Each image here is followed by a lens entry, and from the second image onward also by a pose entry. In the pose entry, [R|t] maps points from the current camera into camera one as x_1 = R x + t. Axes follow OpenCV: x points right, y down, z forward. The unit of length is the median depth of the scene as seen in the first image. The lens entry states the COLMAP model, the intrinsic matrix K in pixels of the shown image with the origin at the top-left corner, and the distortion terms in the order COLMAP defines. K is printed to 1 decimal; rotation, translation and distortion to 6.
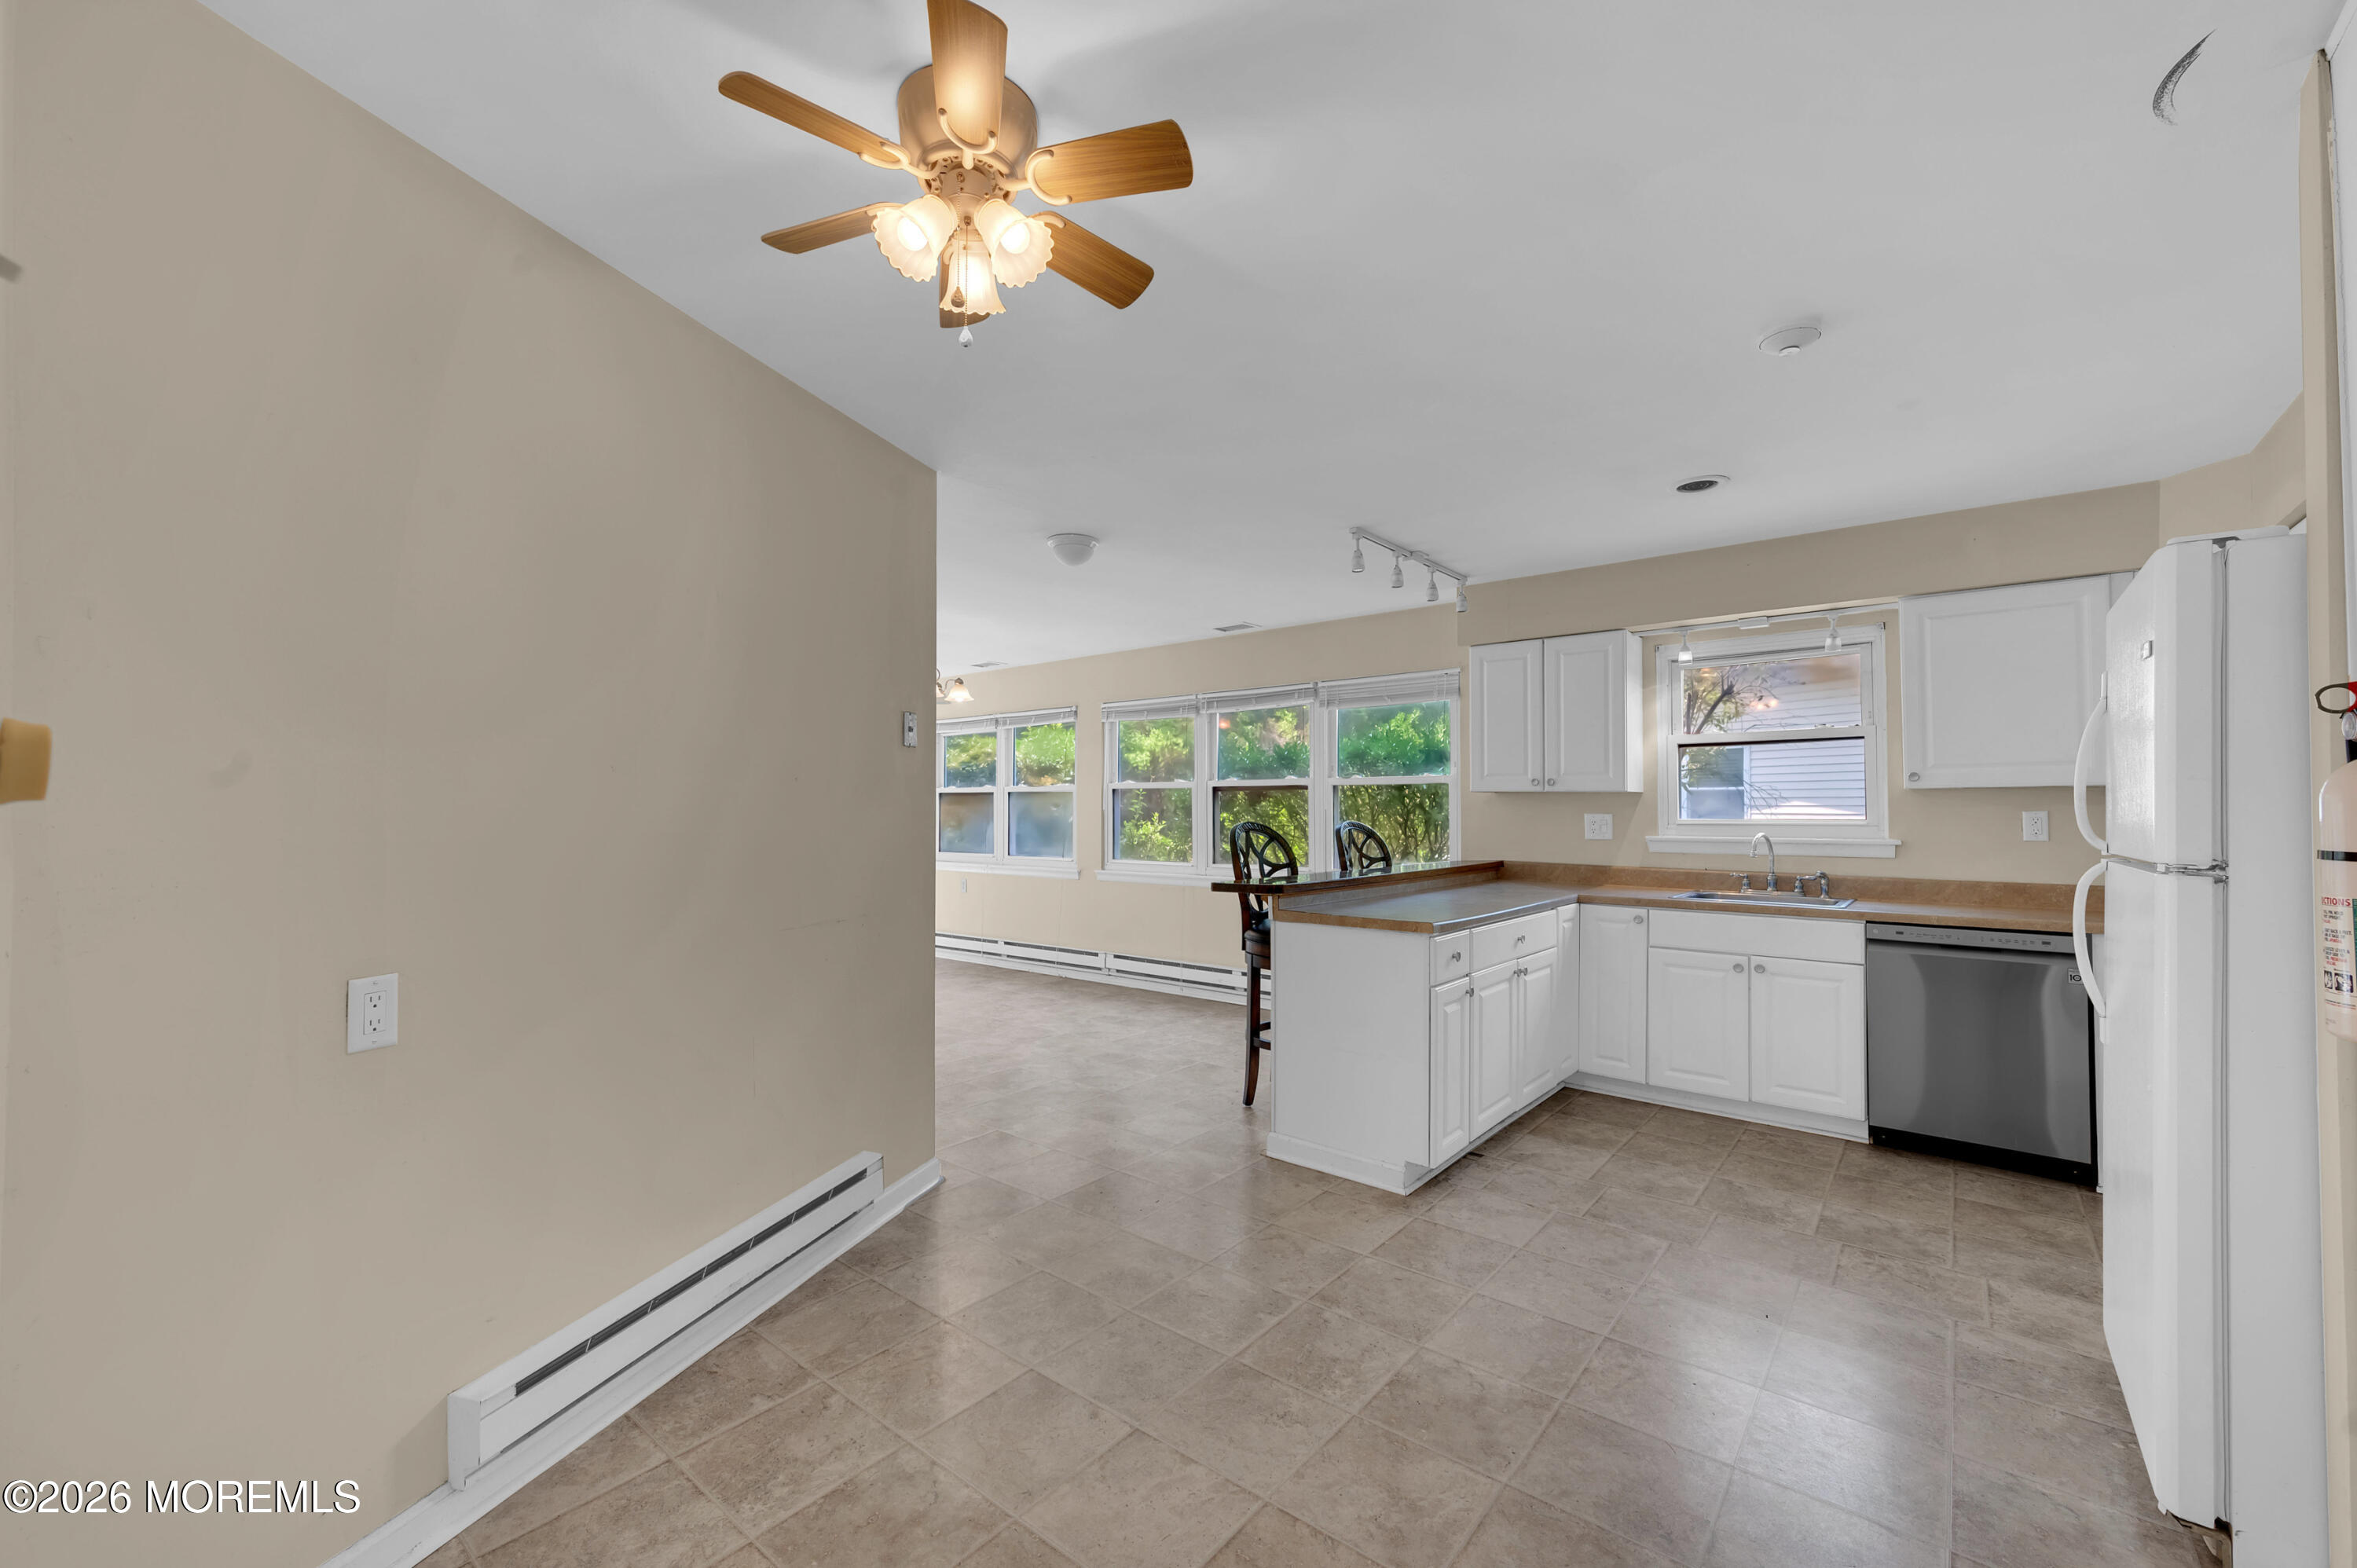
lens RADIAL K [[947.2, 0, 1180.4], [0, 947.2, 790.7], [0, 0, 1]] dist [-0.001724, -0.000134]
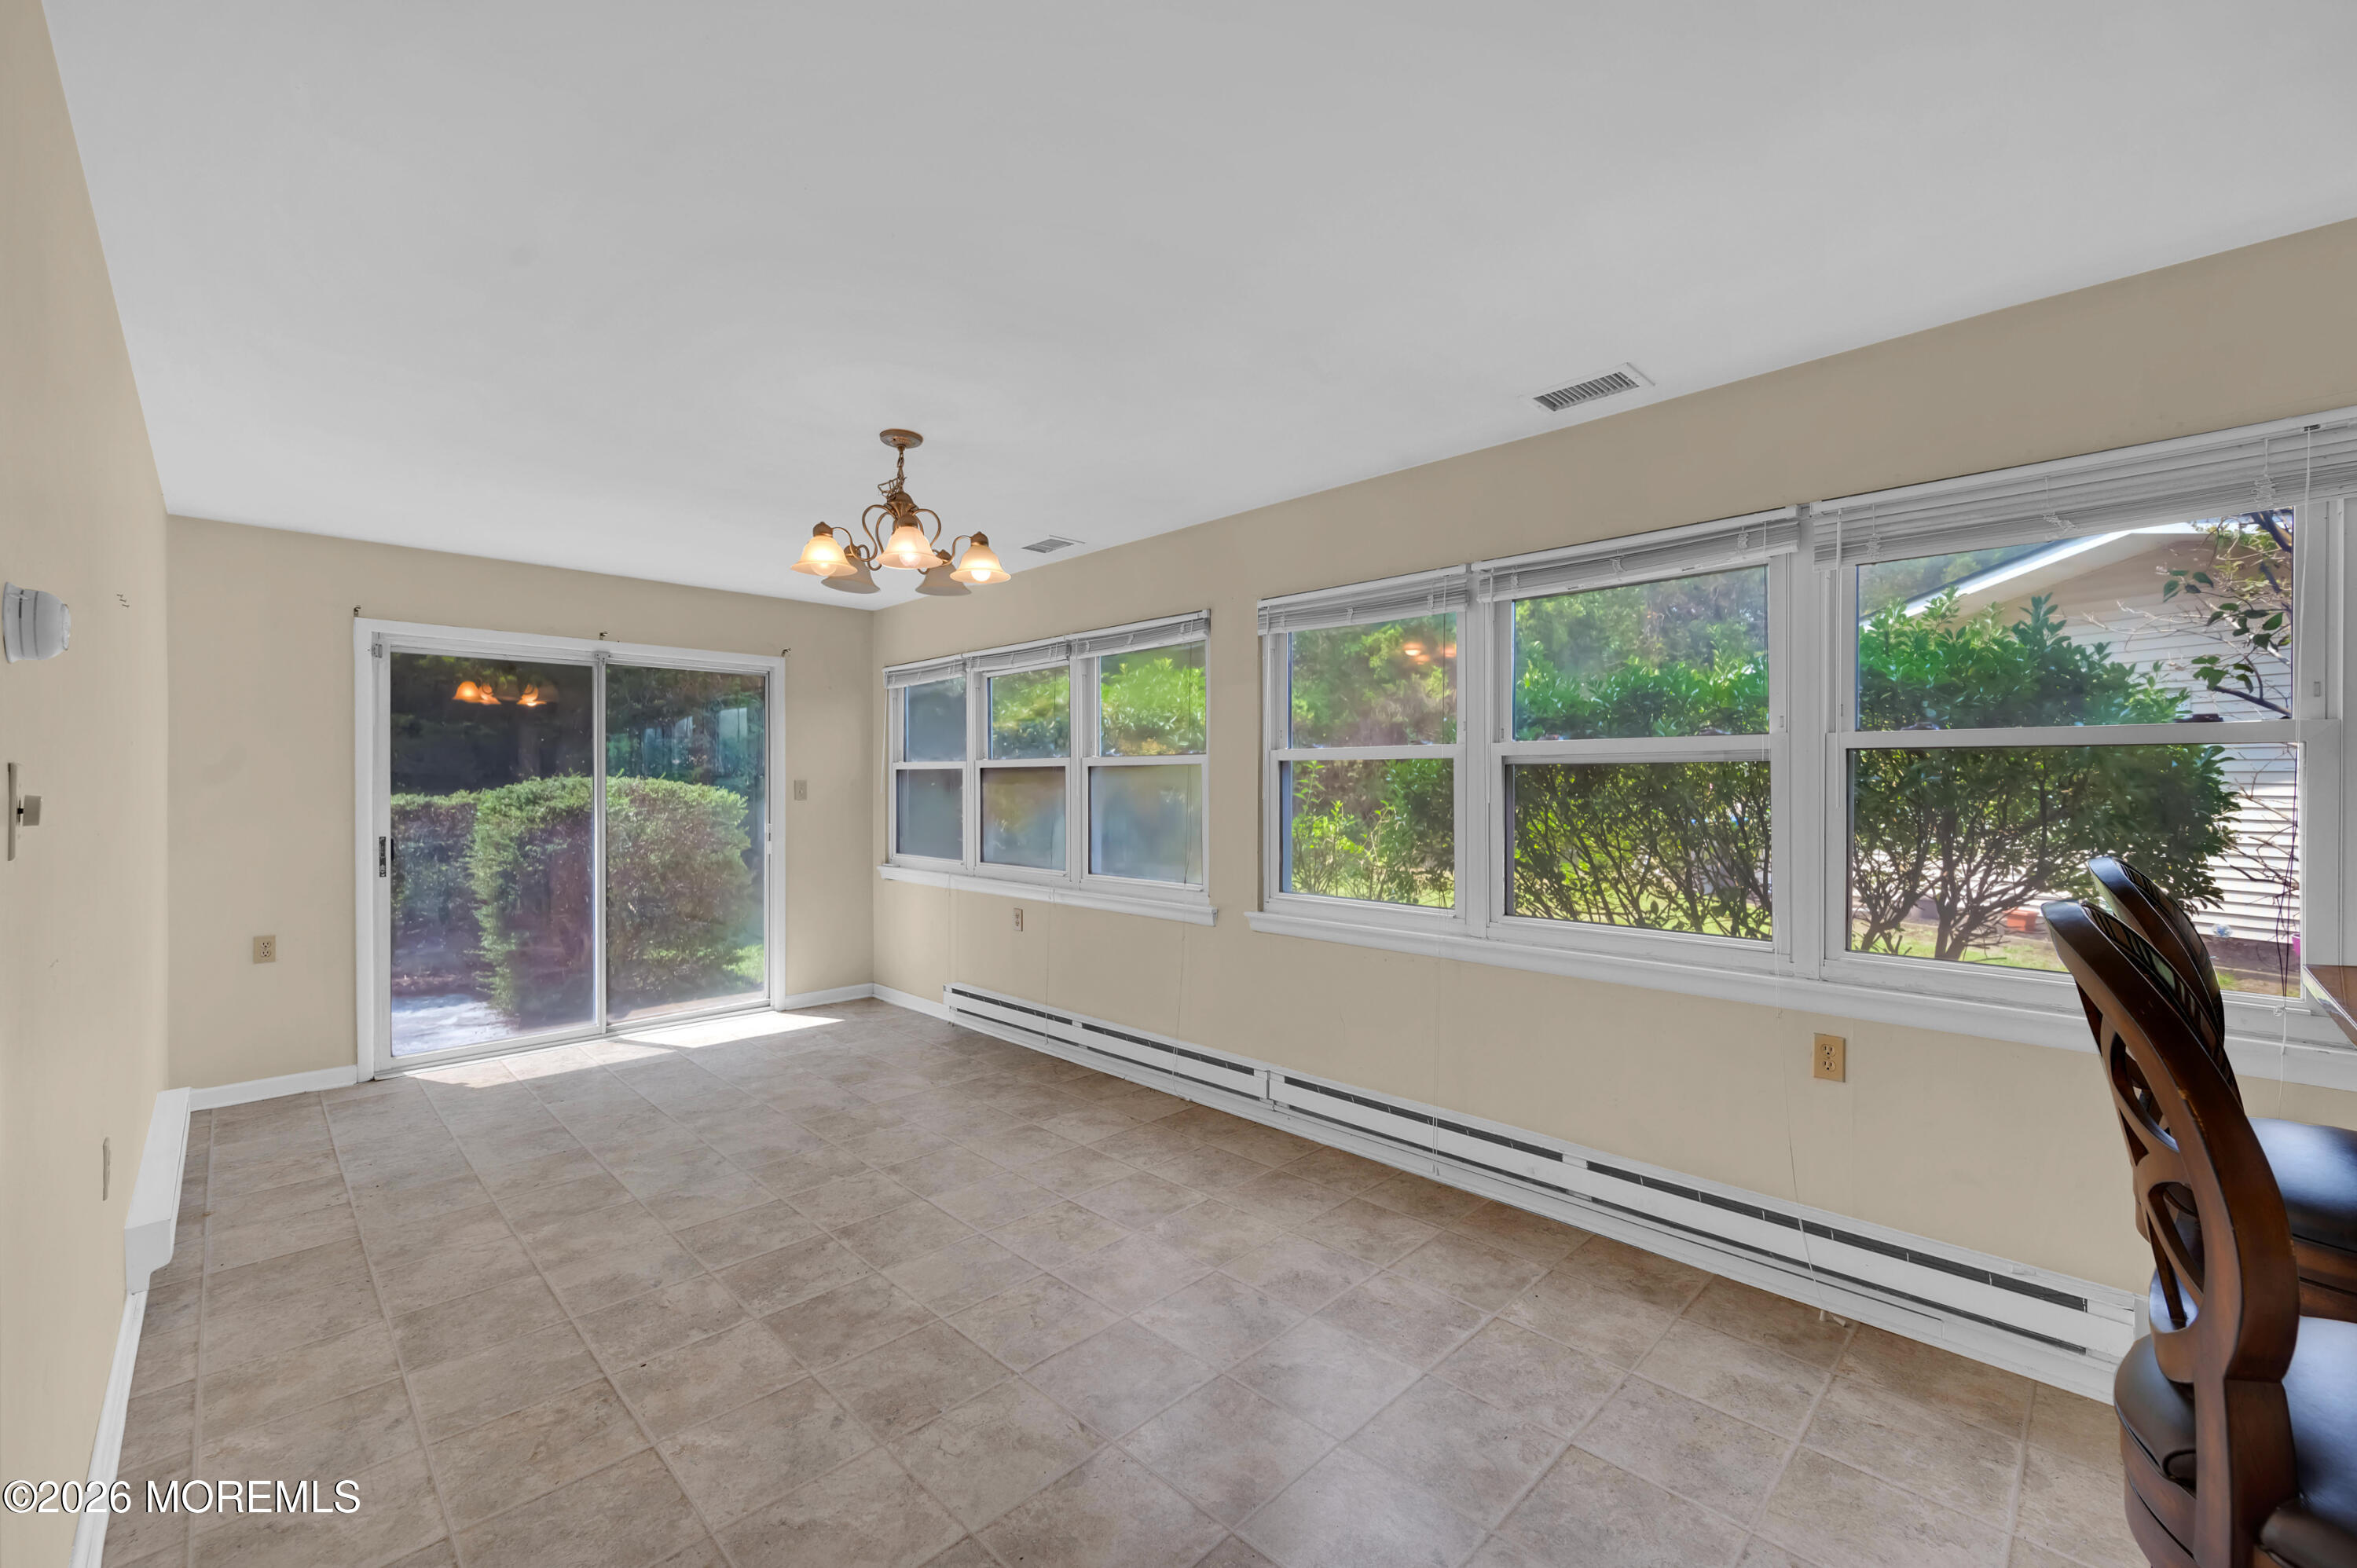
lens RADIAL K [[947.2, 0, 1180.4], [0, 947.2, 790.7], [0, 0, 1]] dist [-0.001724, -0.000134]
pose [[0.995353, 0.000145, -0.096293, -0.125430], [0.002774, 0.999541, 0.030178, -0.001731], [0.096253, -0.030305, 0.994895, 0.772855]]
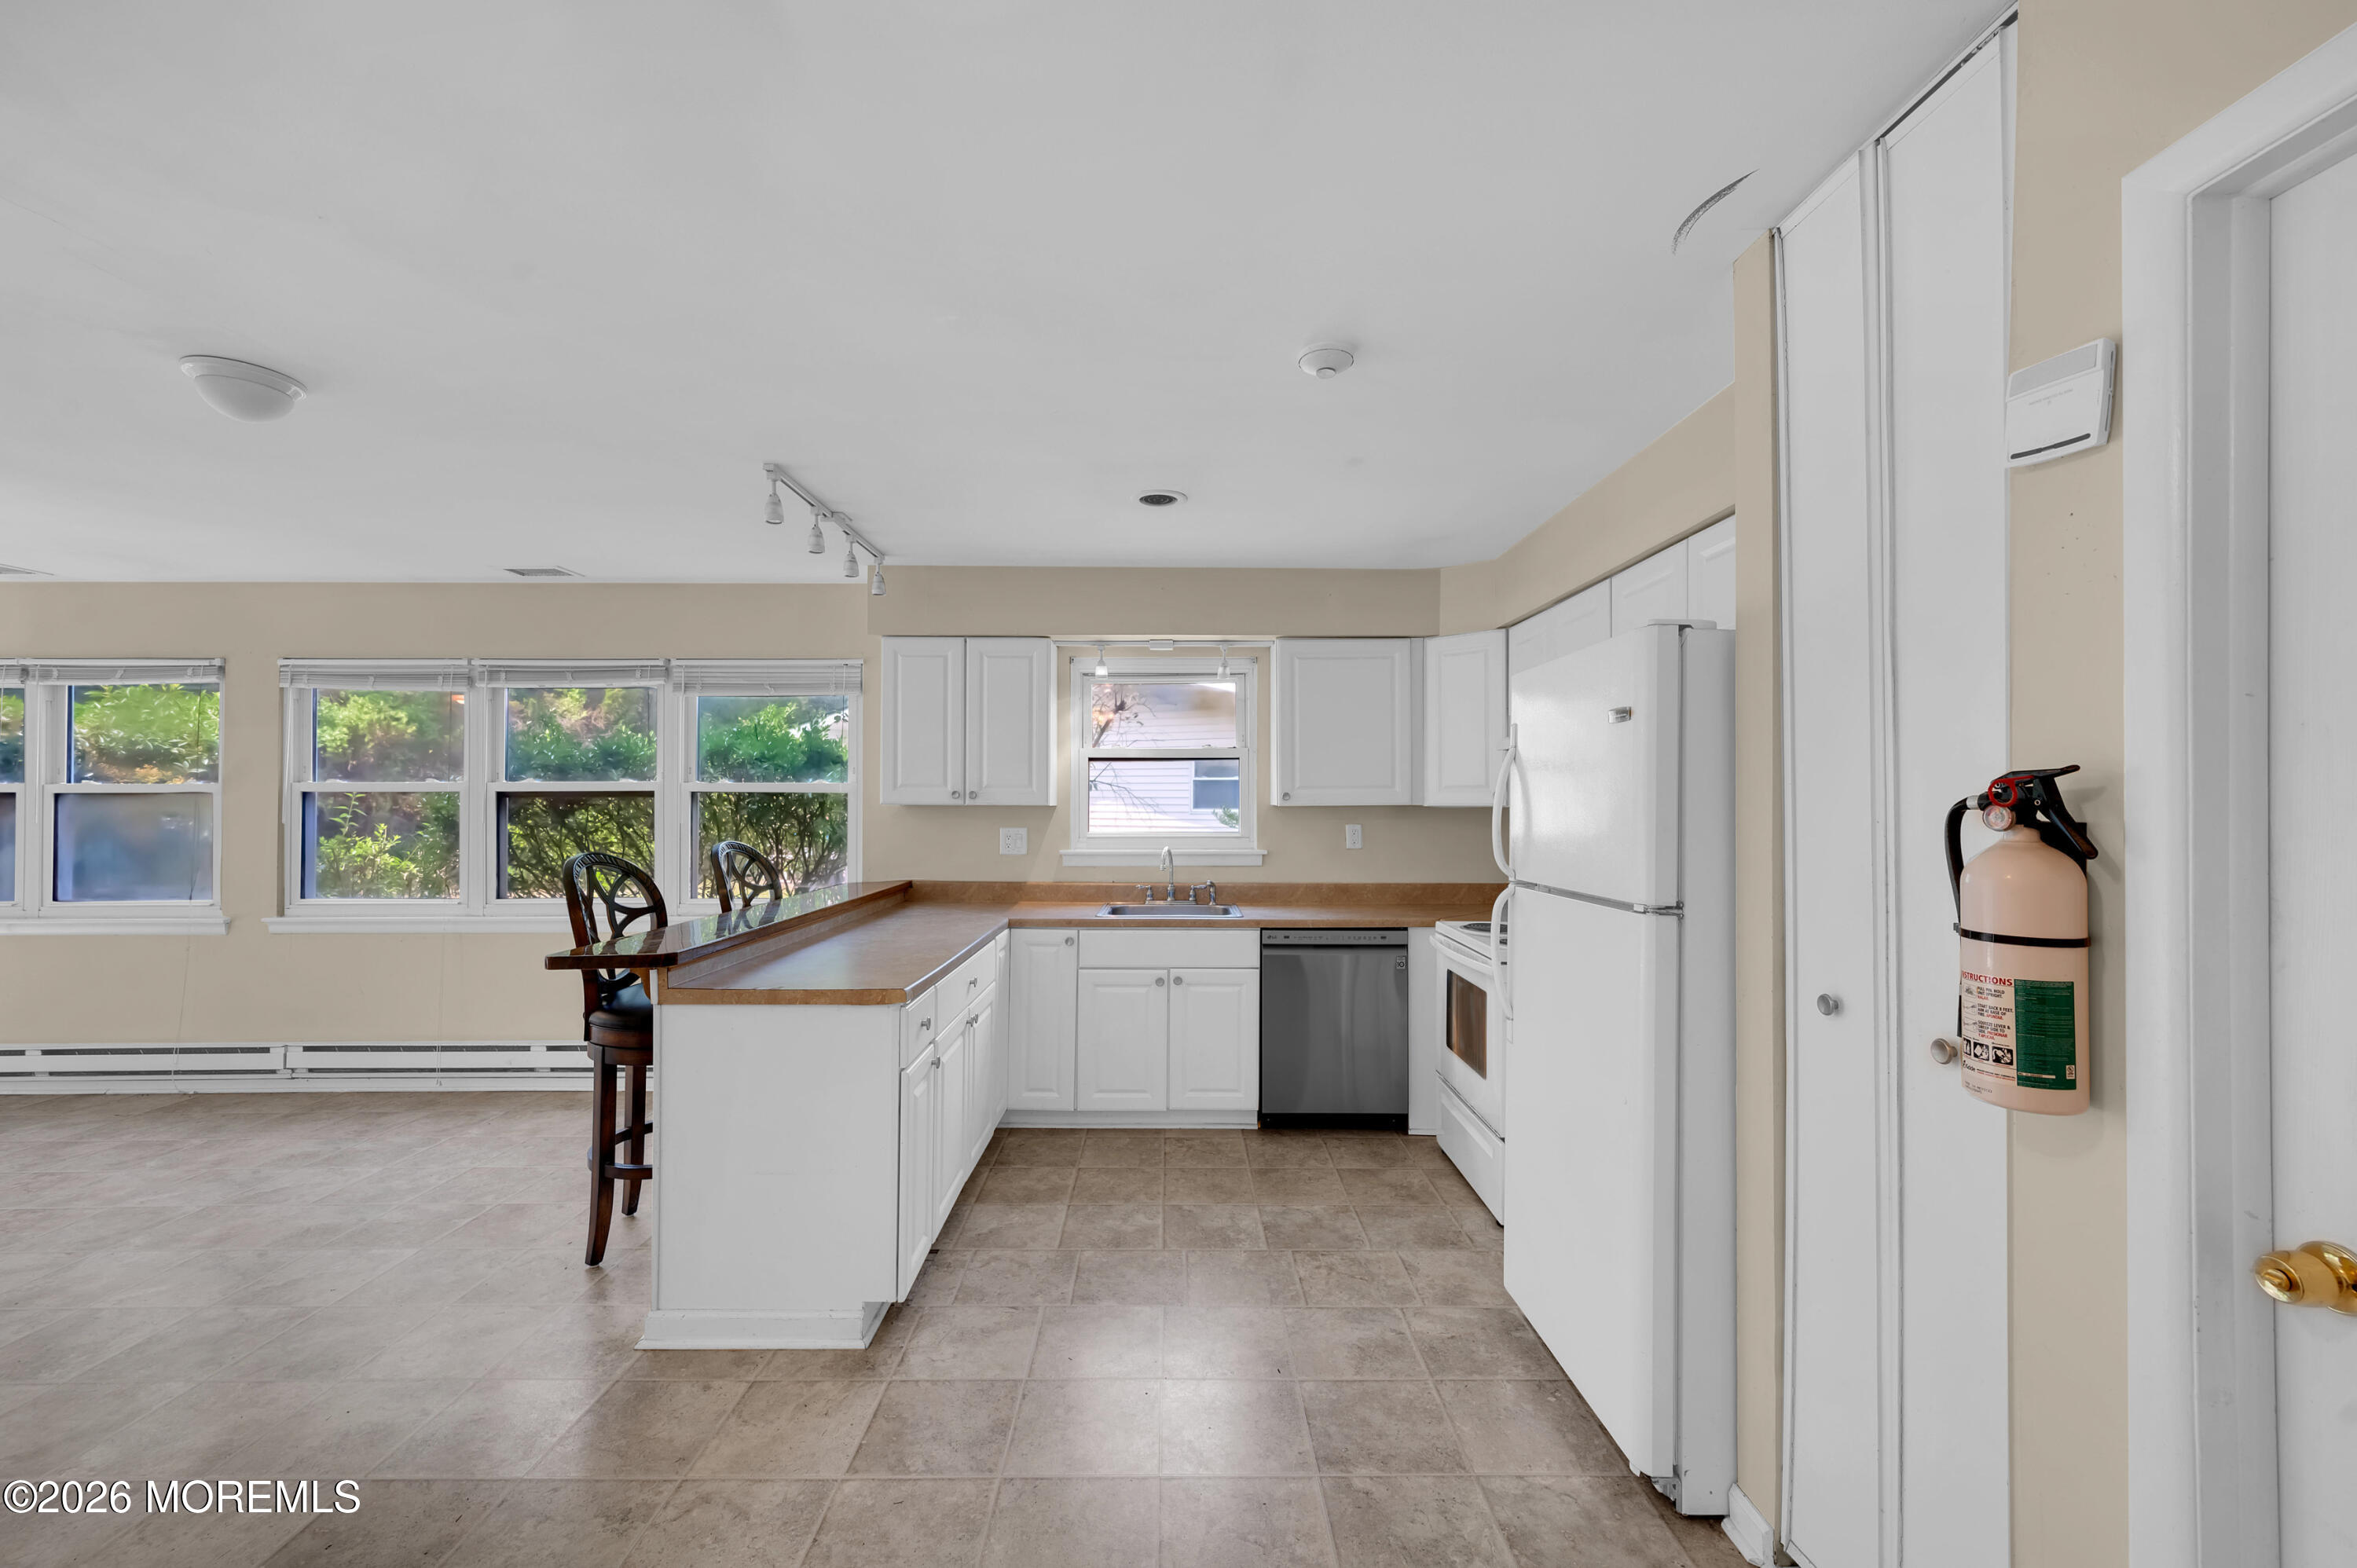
lens RADIAL K [[941.6, 0, 1183.8], [0, 941.6, 792.1], [0, 0, 1]] dist [0.000247, -0.000420]
pose [[0.763590, 0.005485, 0.645678, -0.043865], [-0.012870, 0.999895, 0.006726, -0.022593], [-0.645573, -0.013445, 0.763580, 0.189667]]
